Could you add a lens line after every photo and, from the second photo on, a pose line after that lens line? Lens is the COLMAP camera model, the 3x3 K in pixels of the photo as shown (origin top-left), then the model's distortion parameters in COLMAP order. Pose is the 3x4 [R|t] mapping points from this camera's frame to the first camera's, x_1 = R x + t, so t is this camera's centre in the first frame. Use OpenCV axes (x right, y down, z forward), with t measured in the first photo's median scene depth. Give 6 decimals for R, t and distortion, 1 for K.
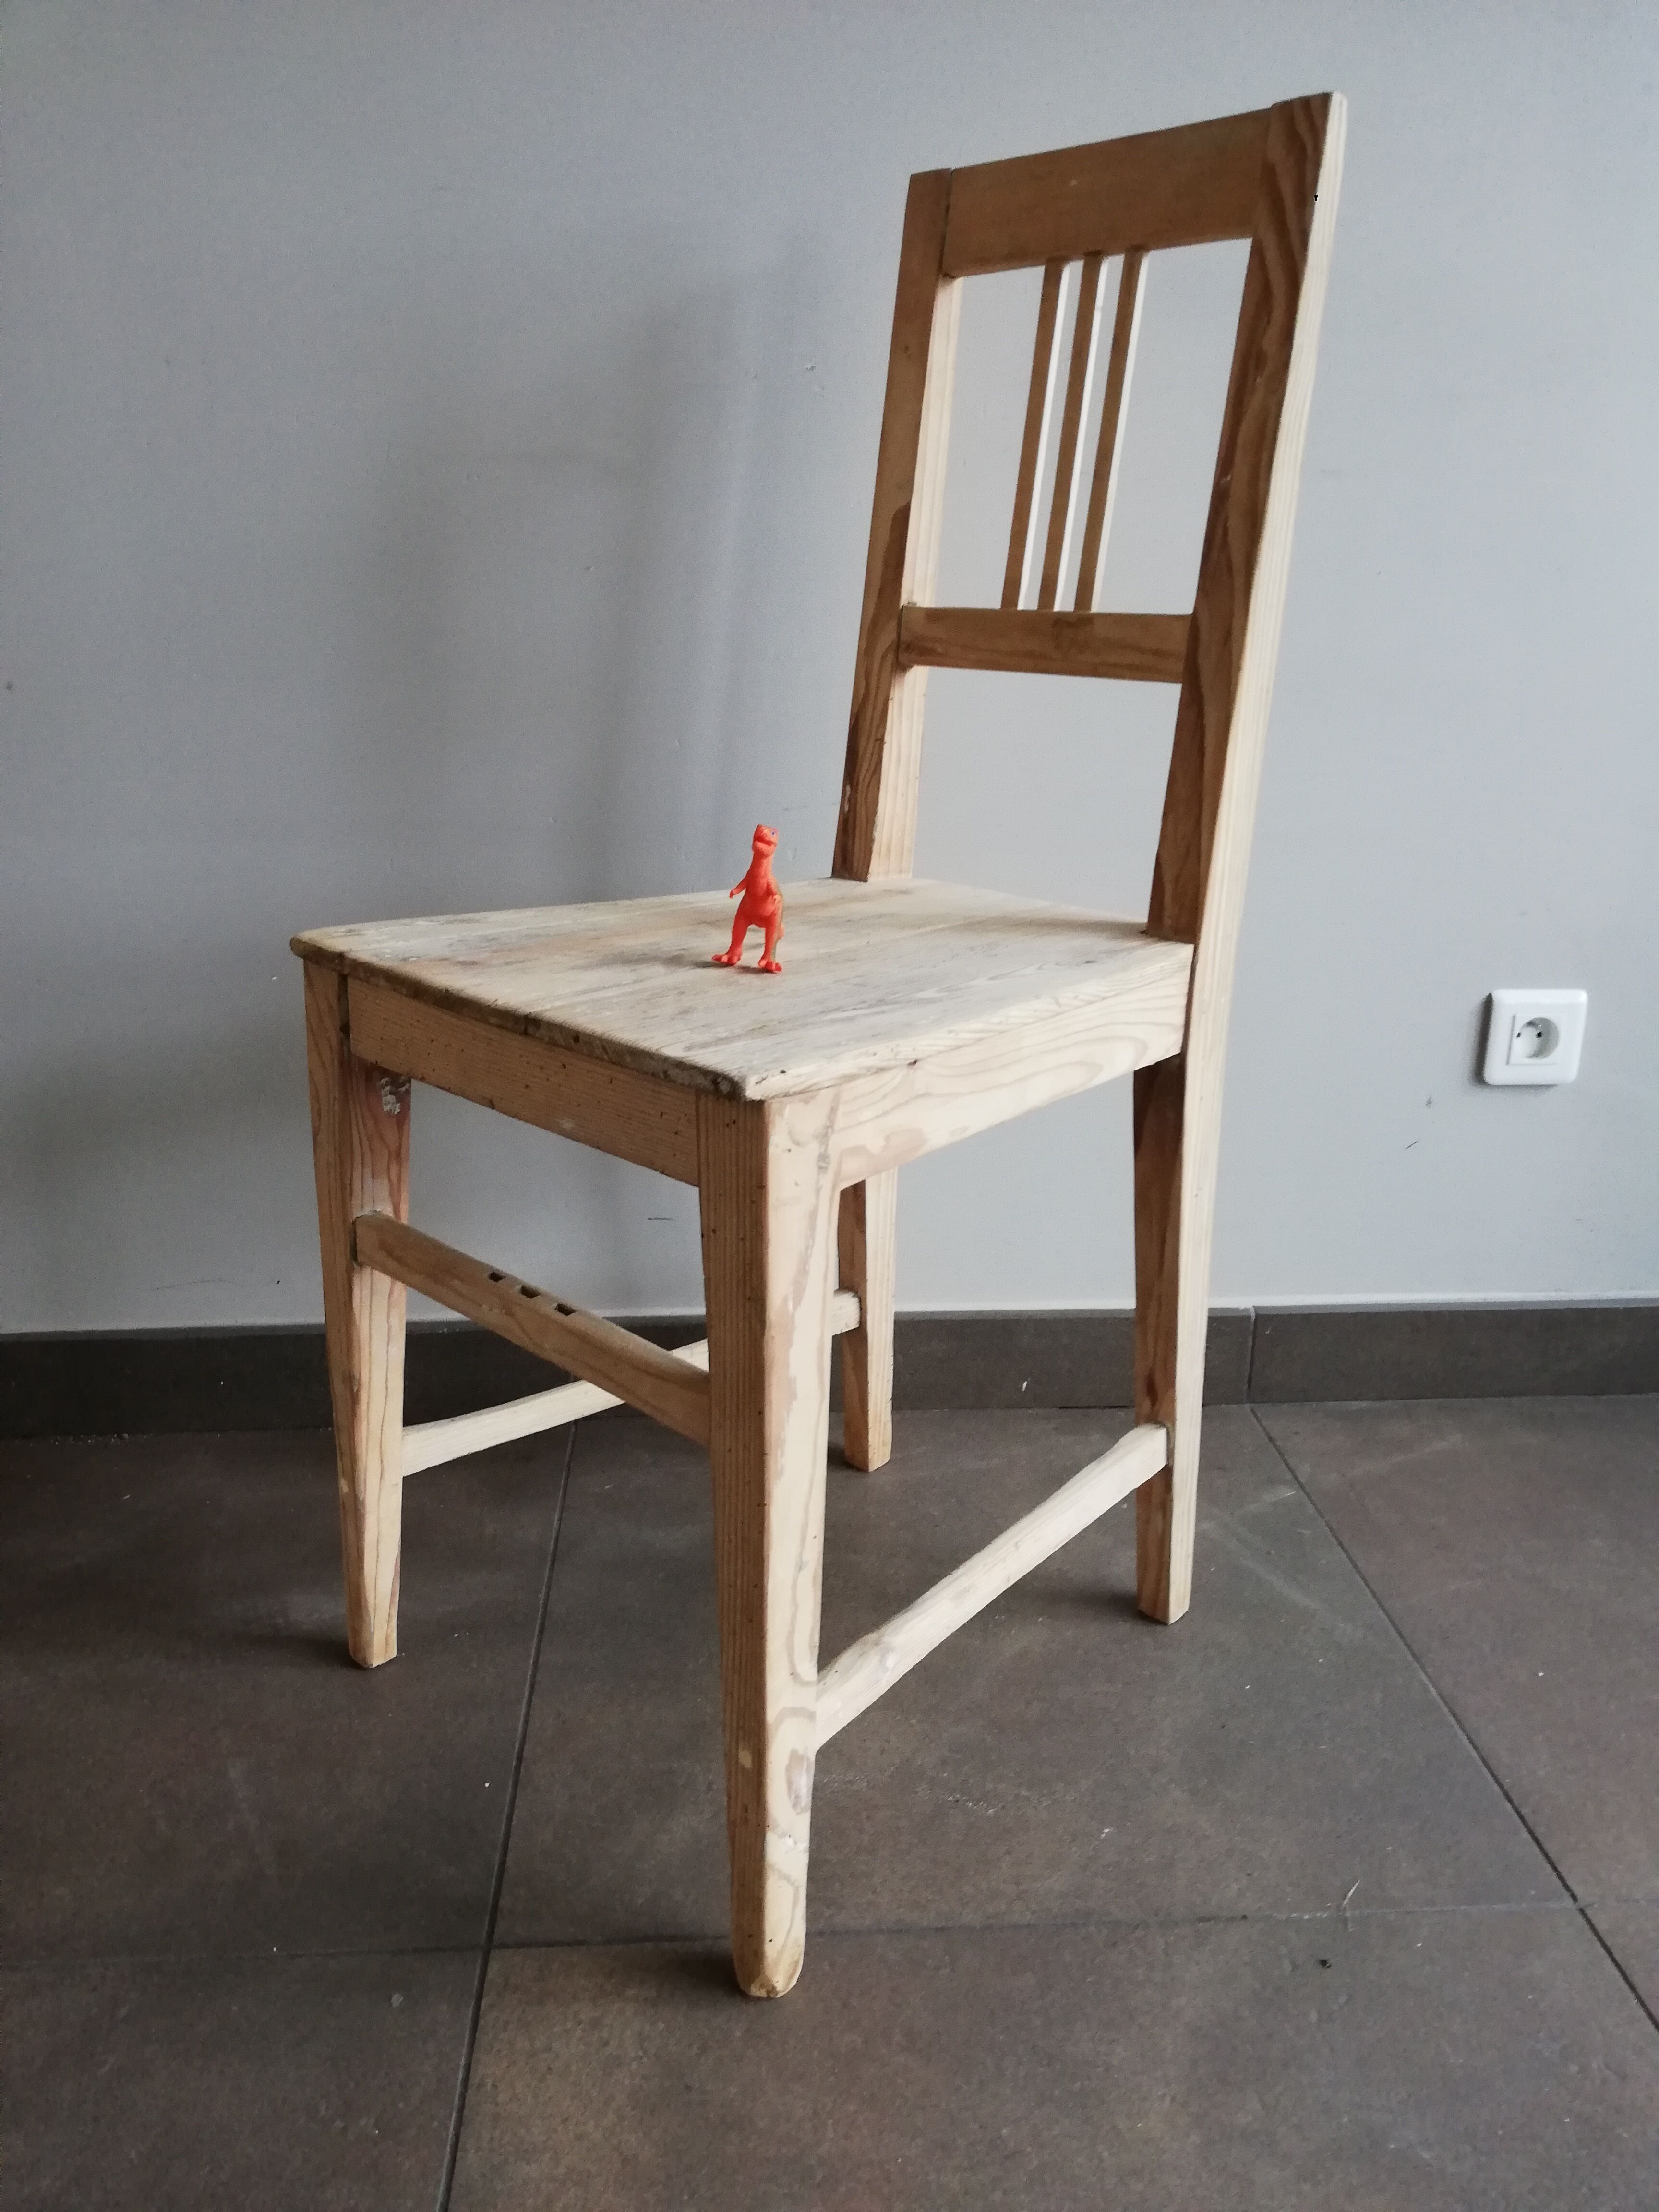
lens RADIAL K [[1641.7, 0, 829.5], [0, 1641.7, 1106.0], [0, 0, 1]] dist [-0.008581, -0.012213]
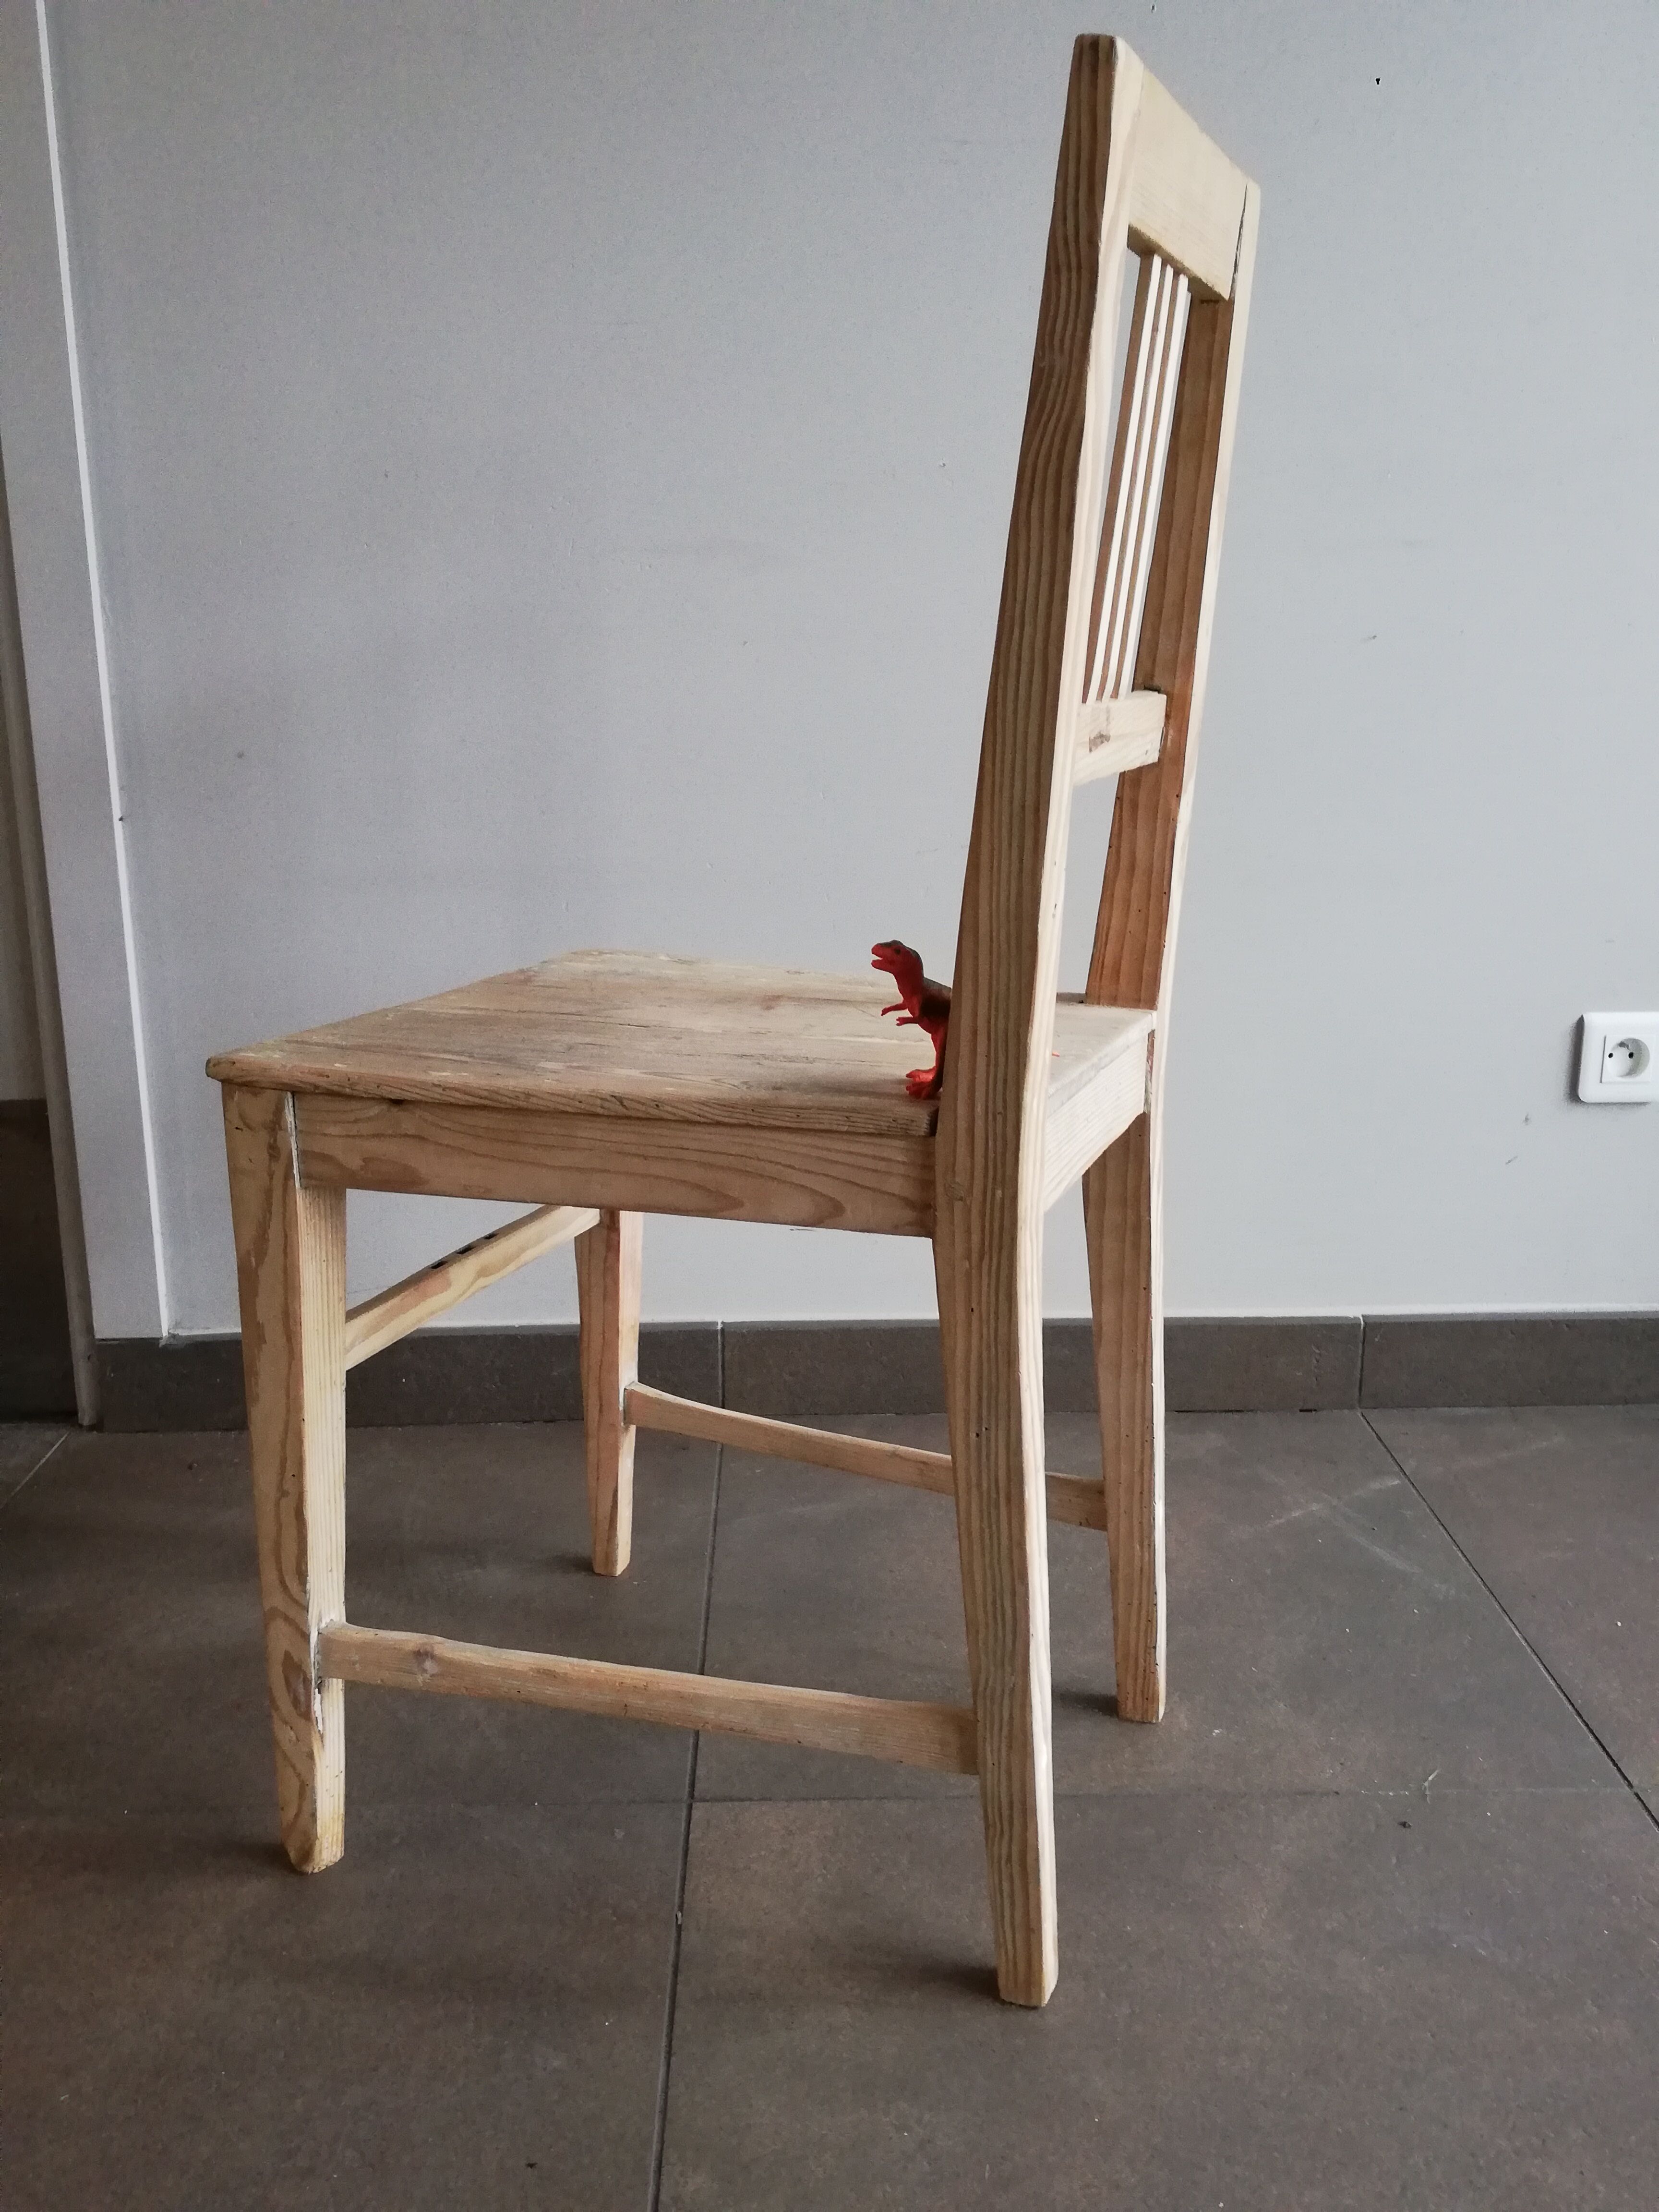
lens RADIAL K [[1820.6, 0, 829.5], [0, 1820.6, 1106.0], [0, 0, 1]] dist [-0.000363, -0.014843]
pose [[0.998445, -0.005409, -0.055487, -0.031193], [0.002900, 0.998973, -0.045212, 0.068446], [0.055675, 0.044981, 0.997435, -0.332345]]
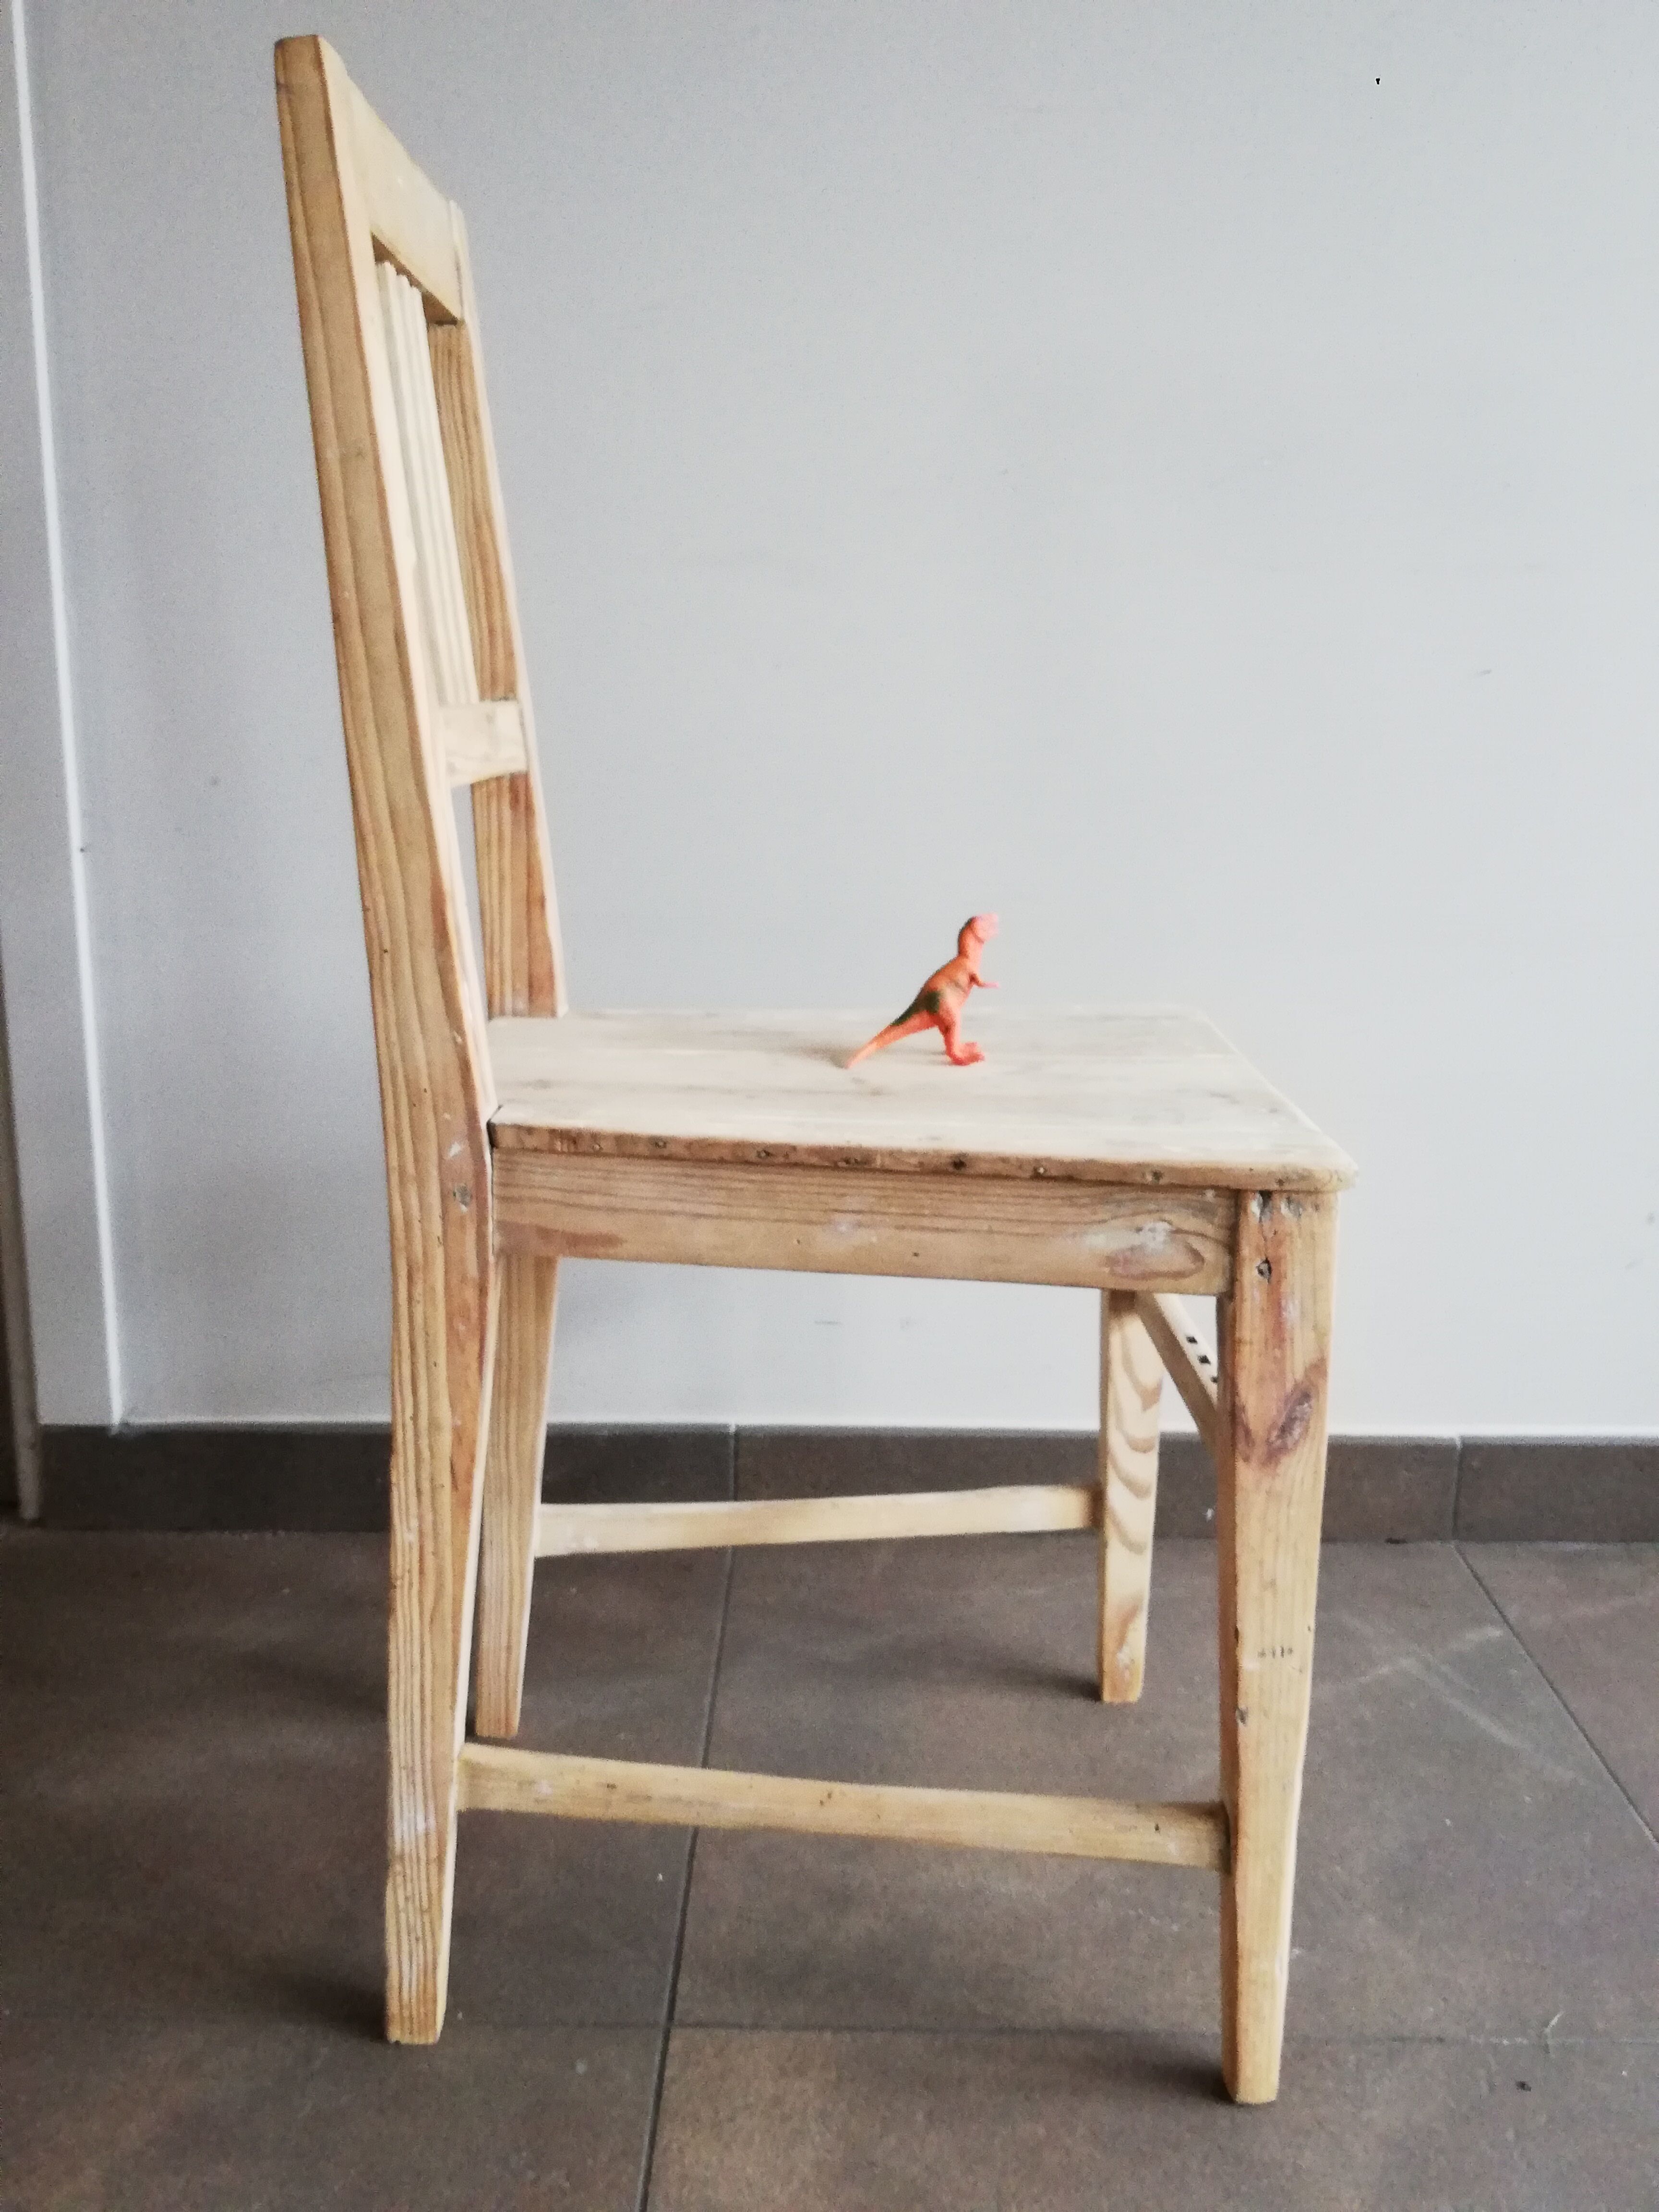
lens RADIAL K [[1866.1, 0, 836.7], [0, 1866.1, 1090.6], [0, 0, 1]] dist [-0.002621, -0.017046]
pose [[0.996859, 0.014820, -0.077801, -0.025414], [-0.021005, 0.996630, -0.079295, 0.031542], [0.076363, 0.080680, 0.993811, -0.169365]]
